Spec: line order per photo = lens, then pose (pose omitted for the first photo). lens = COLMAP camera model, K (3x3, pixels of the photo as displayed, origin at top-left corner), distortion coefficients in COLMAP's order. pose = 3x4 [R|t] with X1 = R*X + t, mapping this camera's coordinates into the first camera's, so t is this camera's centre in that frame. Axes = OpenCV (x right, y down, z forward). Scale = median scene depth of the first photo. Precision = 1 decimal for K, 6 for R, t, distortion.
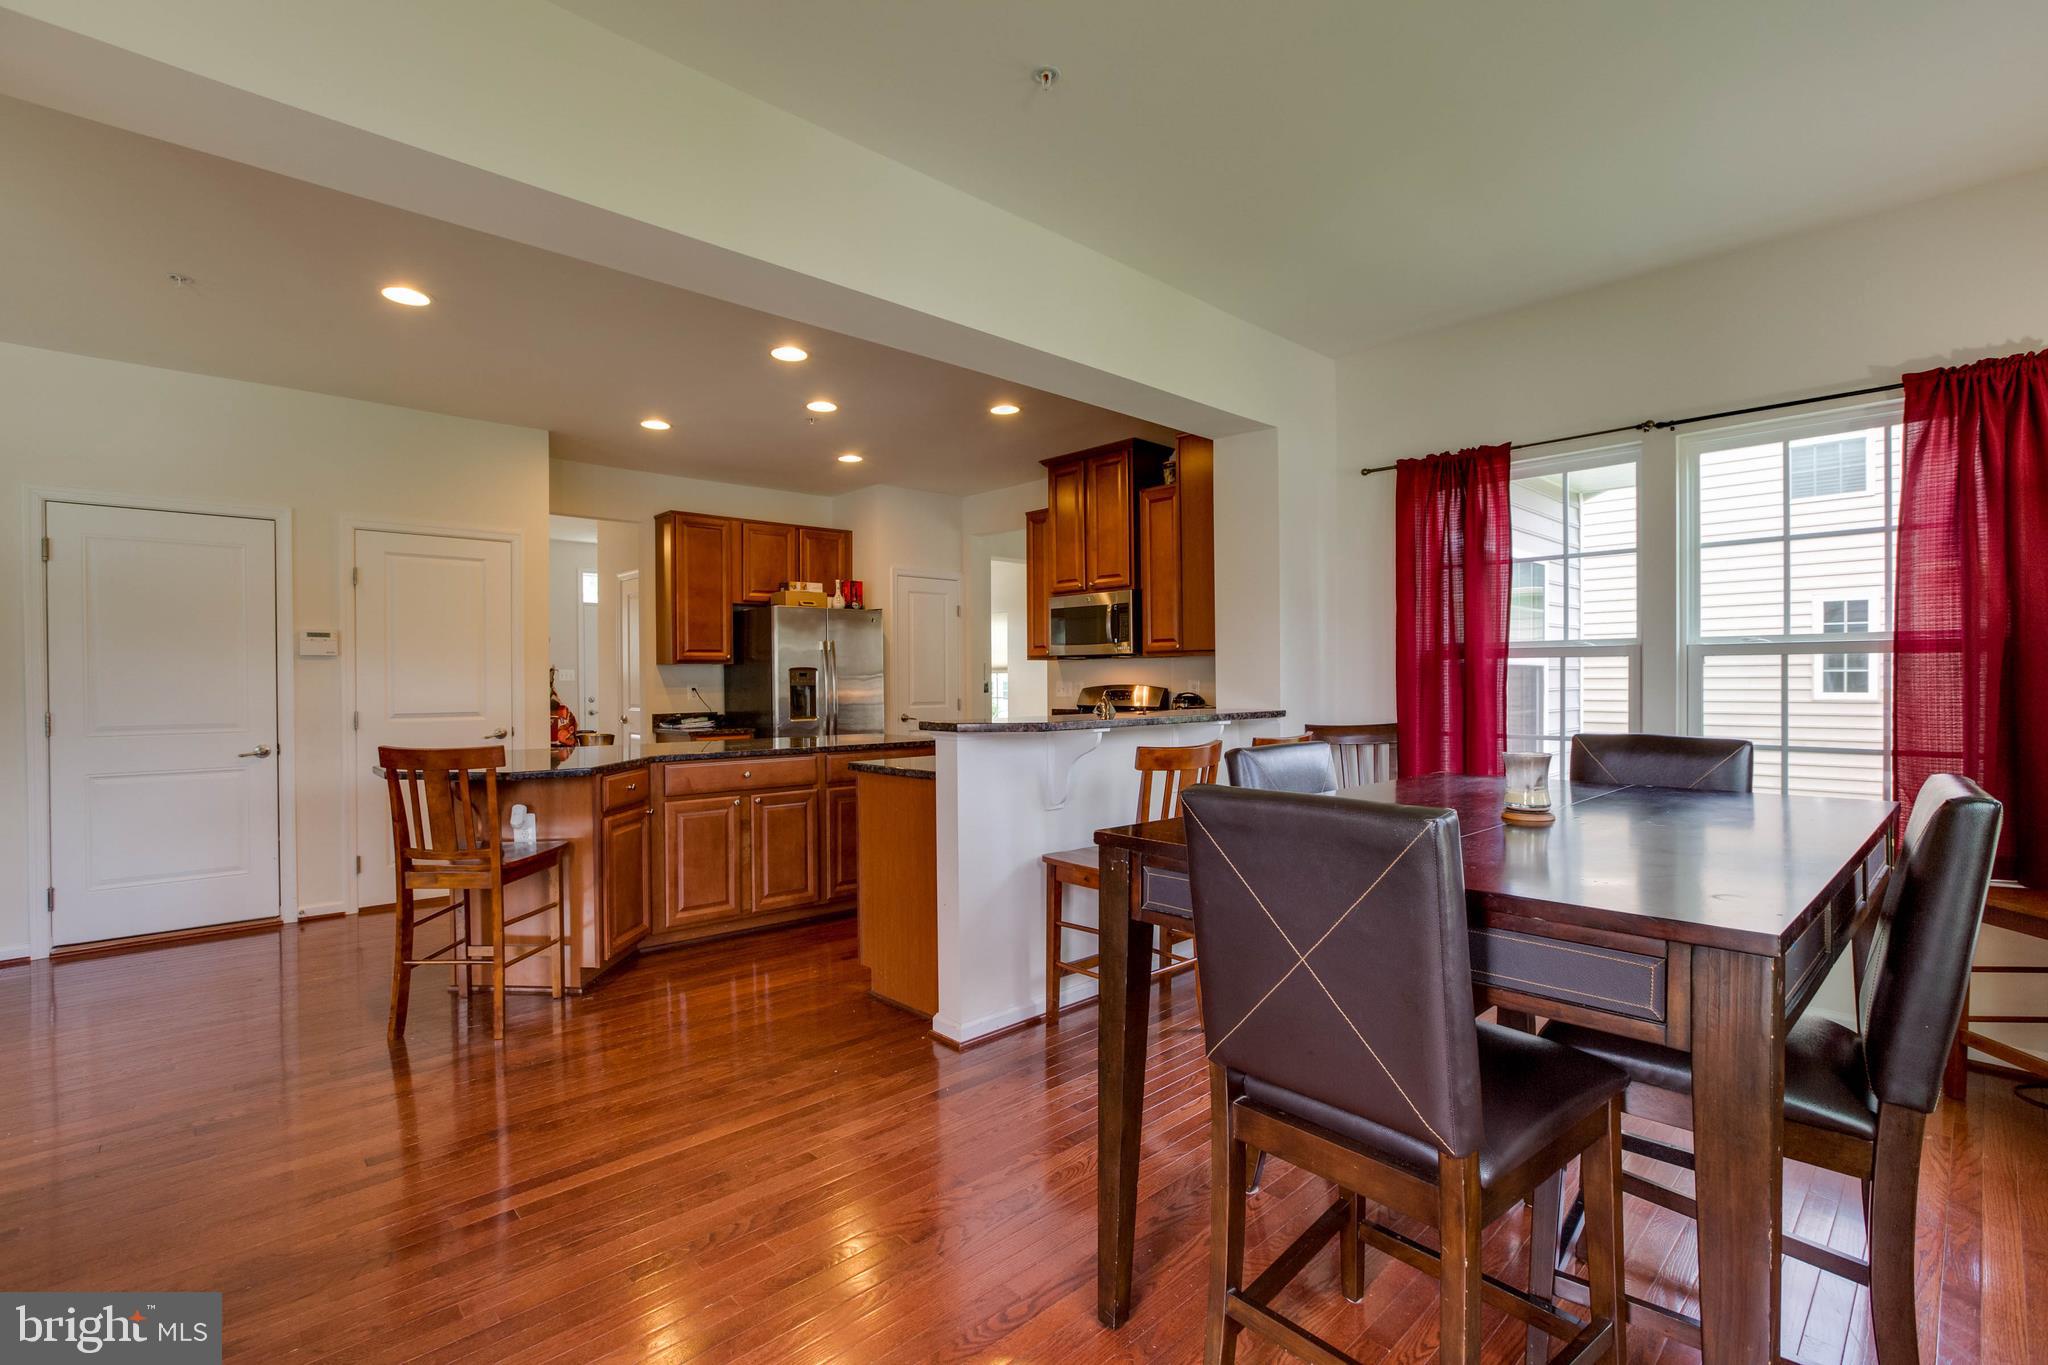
lens RADIAL K [[940.8, 0, 1026.1], [0, 940.8, 691.5], [0, 0, 1]] dist [-0.026692, 0.010306]
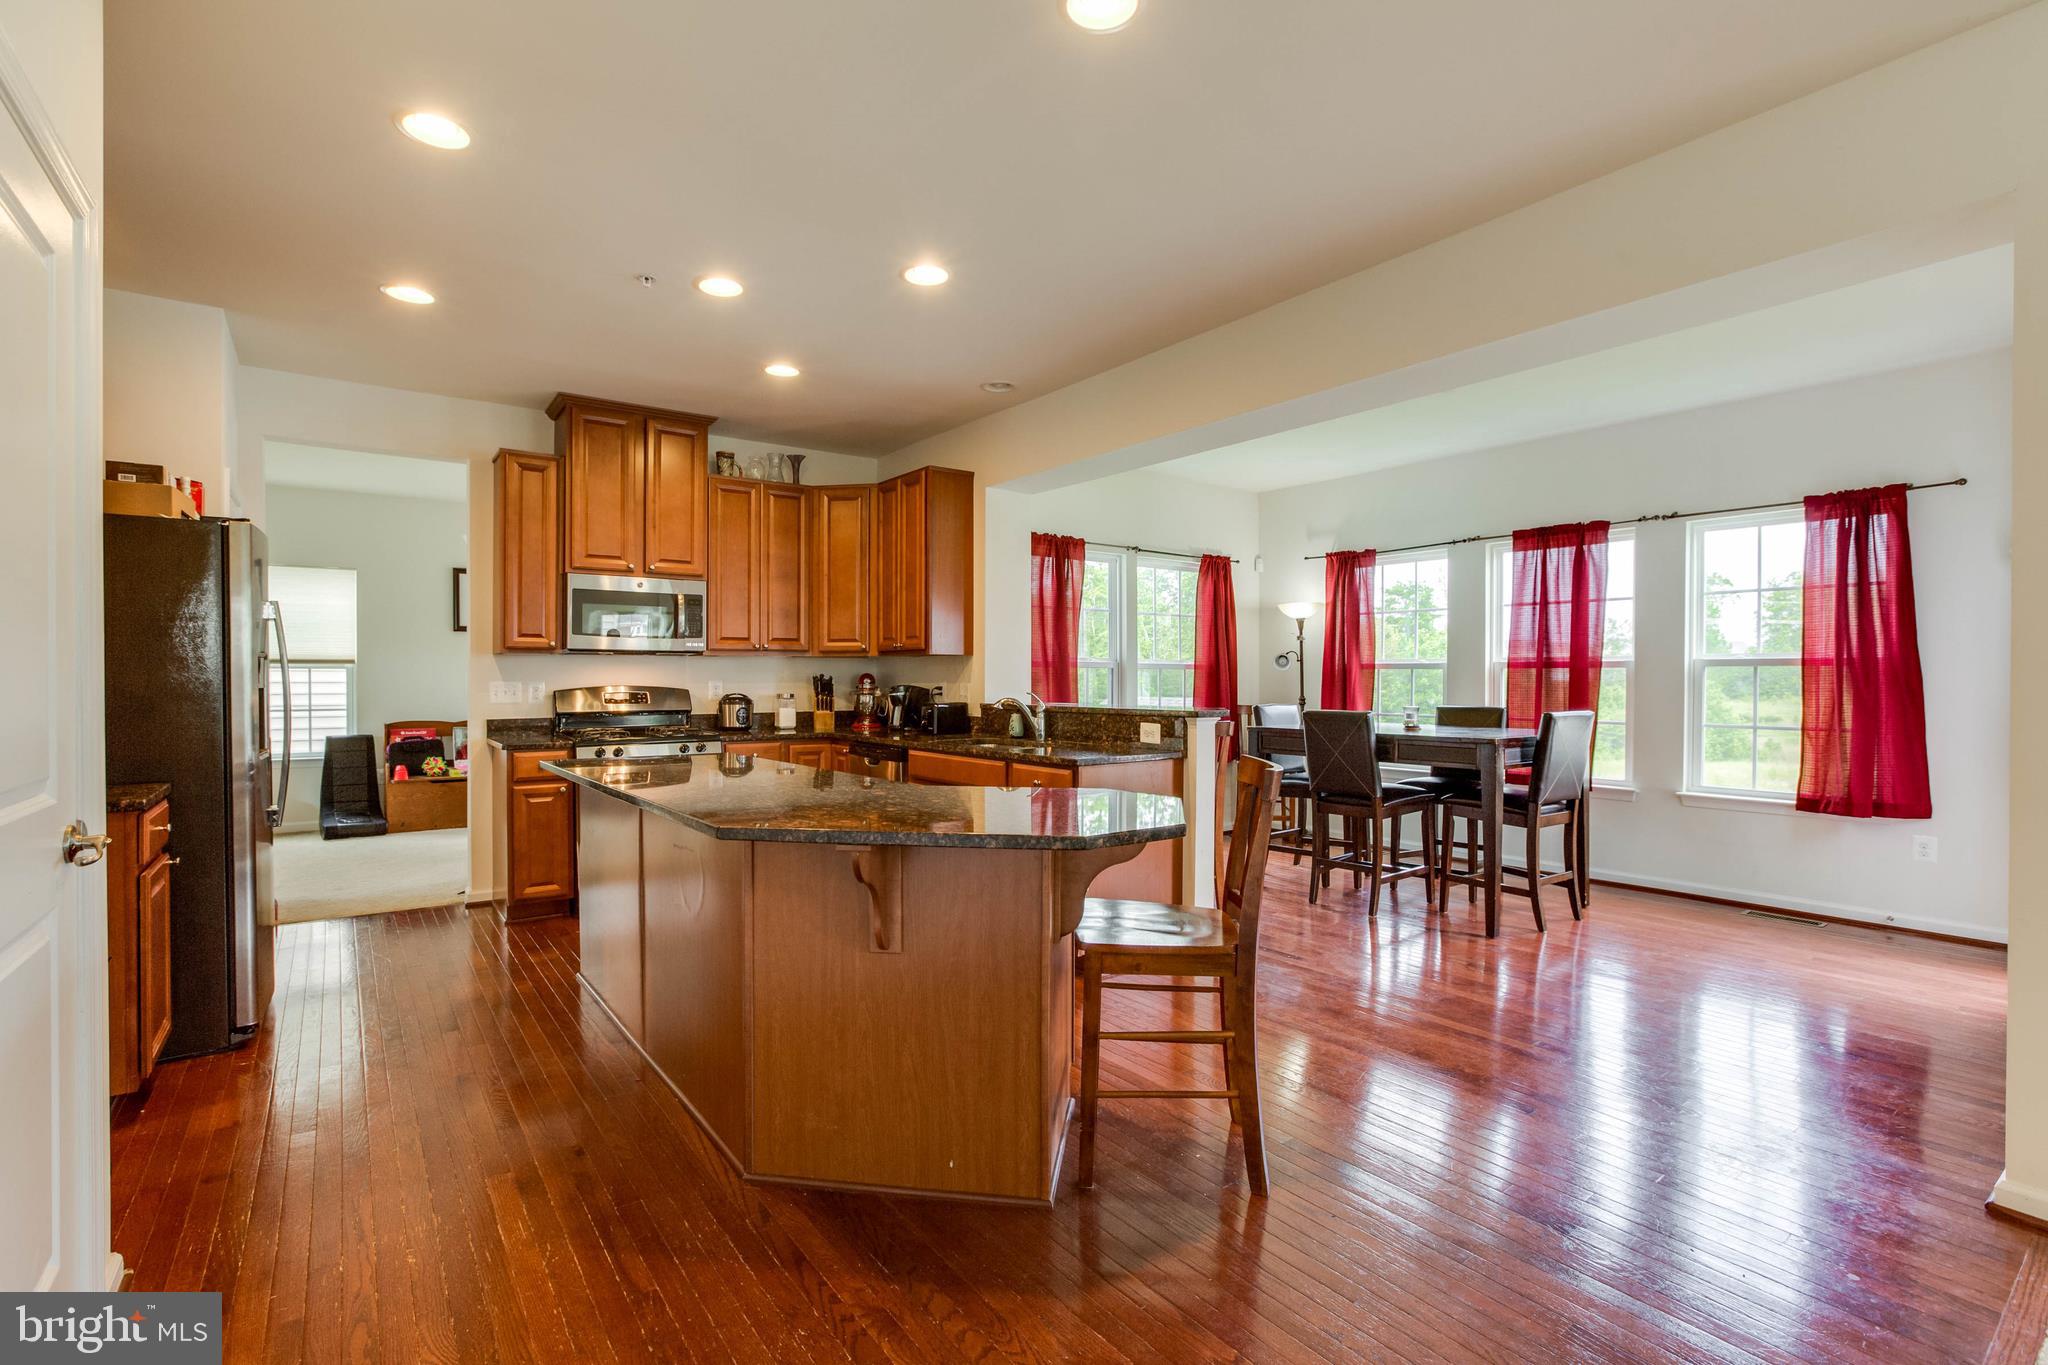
lens RADIAL K [[940.8, 0, 1017.8], [0, 940.8, 678.0], [0, 0, 1]] dist [-0.026692, 0.010306]
pose [[0.107513, 0.009281, 0.994160, -0.698954], [0.015008, 0.999827, -0.010957, 0.000108], [-0.994090, 0.016098, 0.107355, 0.558819]]
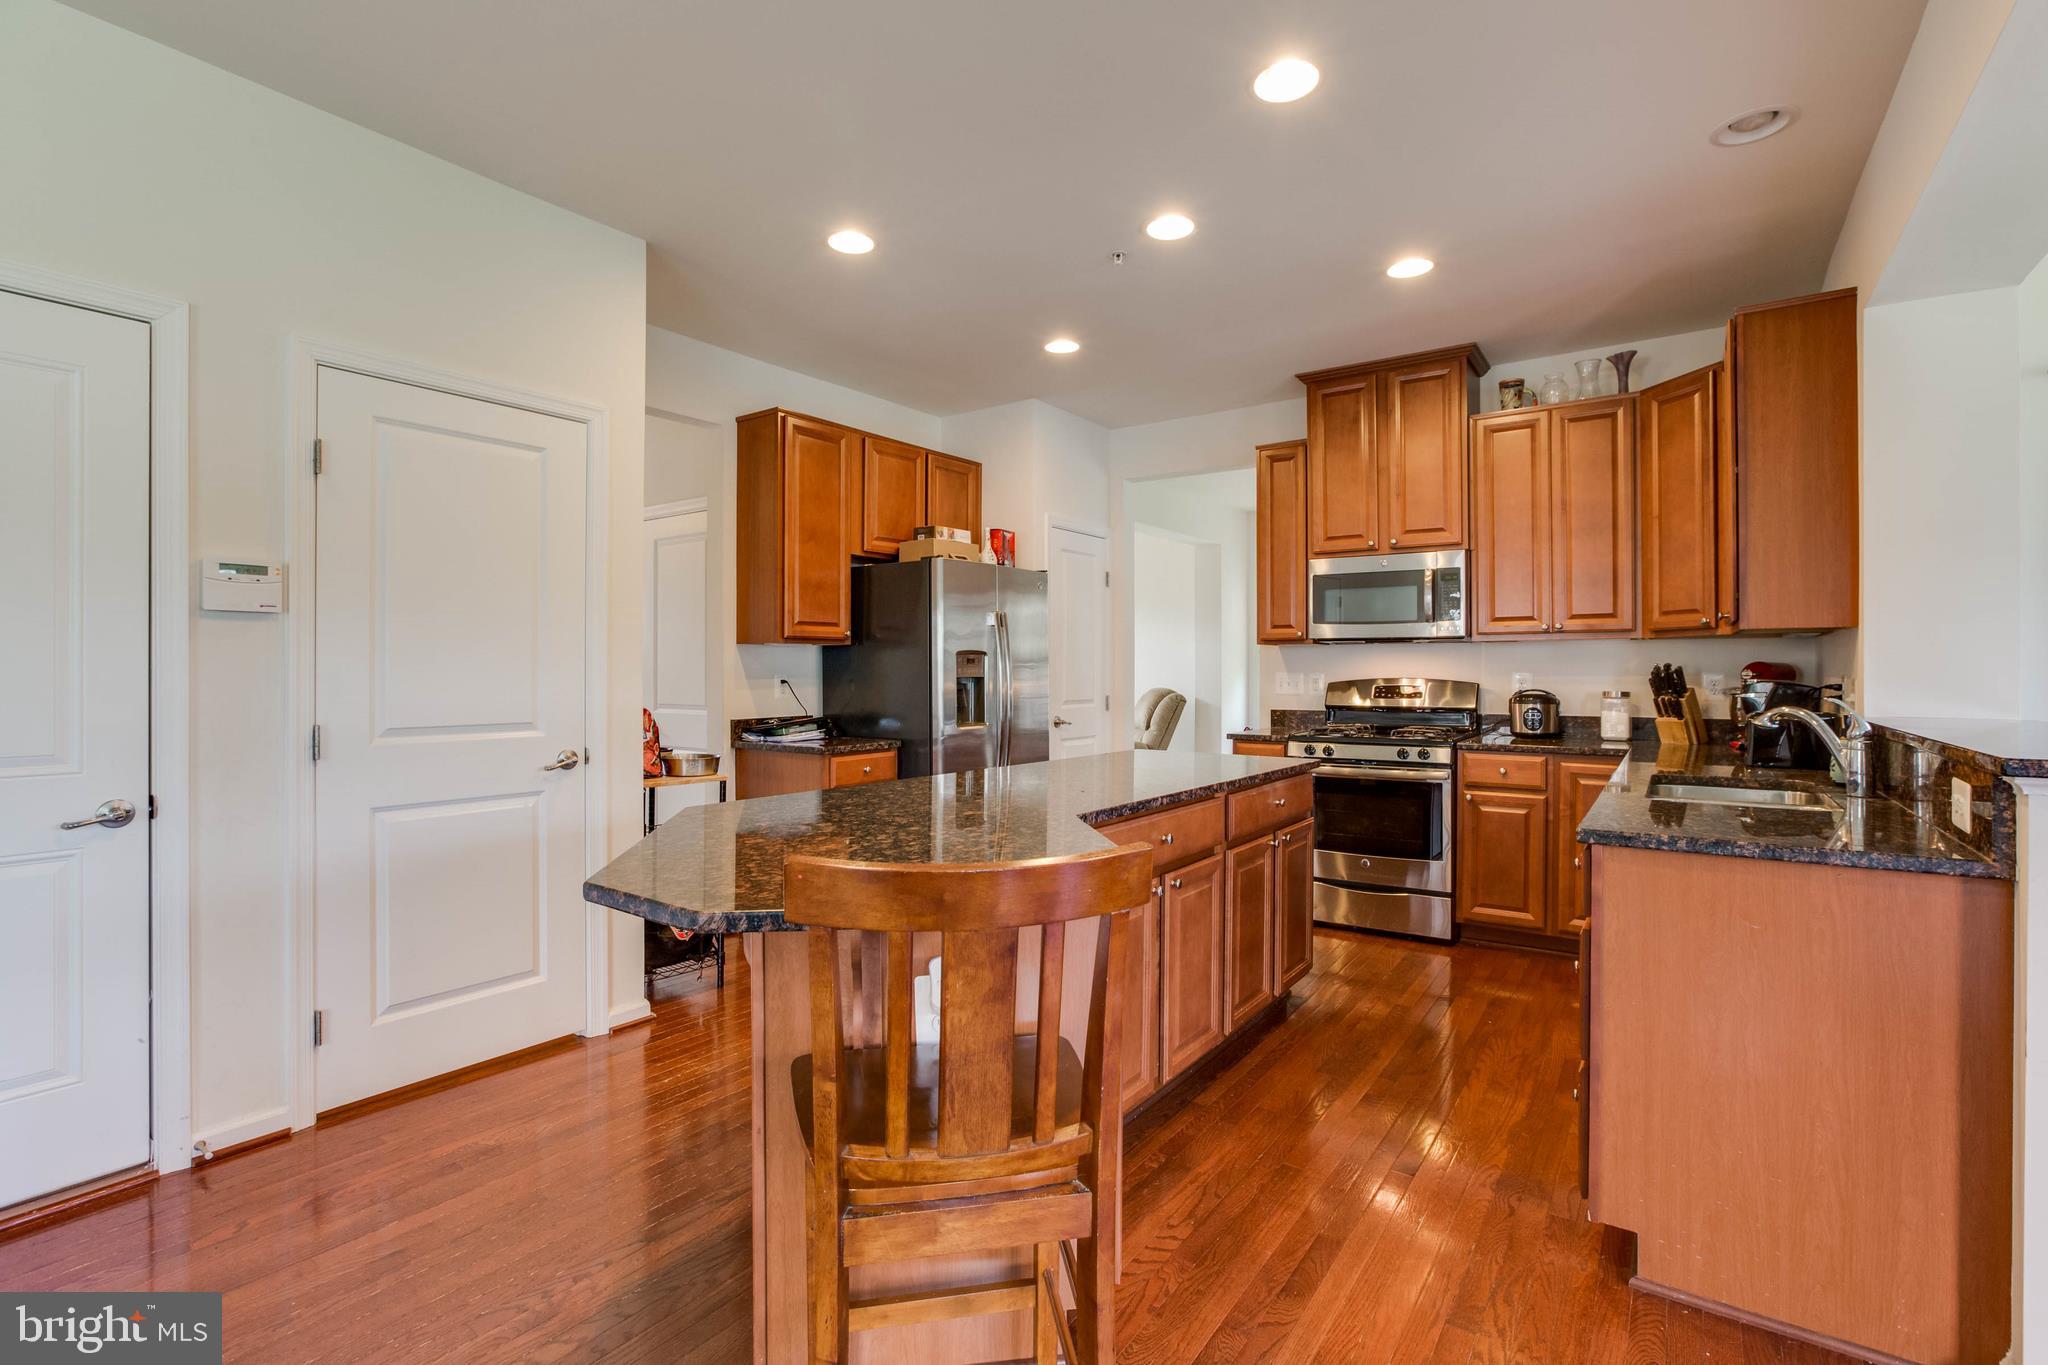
lens RADIAL K [[940.8, 0, 1024.7], [0, 940.8, 675.8], [0, 0, 1]] dist [-0.026692, 0.010306]
pose [[0.977388, 0.005268, 0.211387, -0.351166], [-0.003507, 0.999956, -0.008704, -0.001562], [-0.211424, 0.007766, 0.977364, 0.332019]]
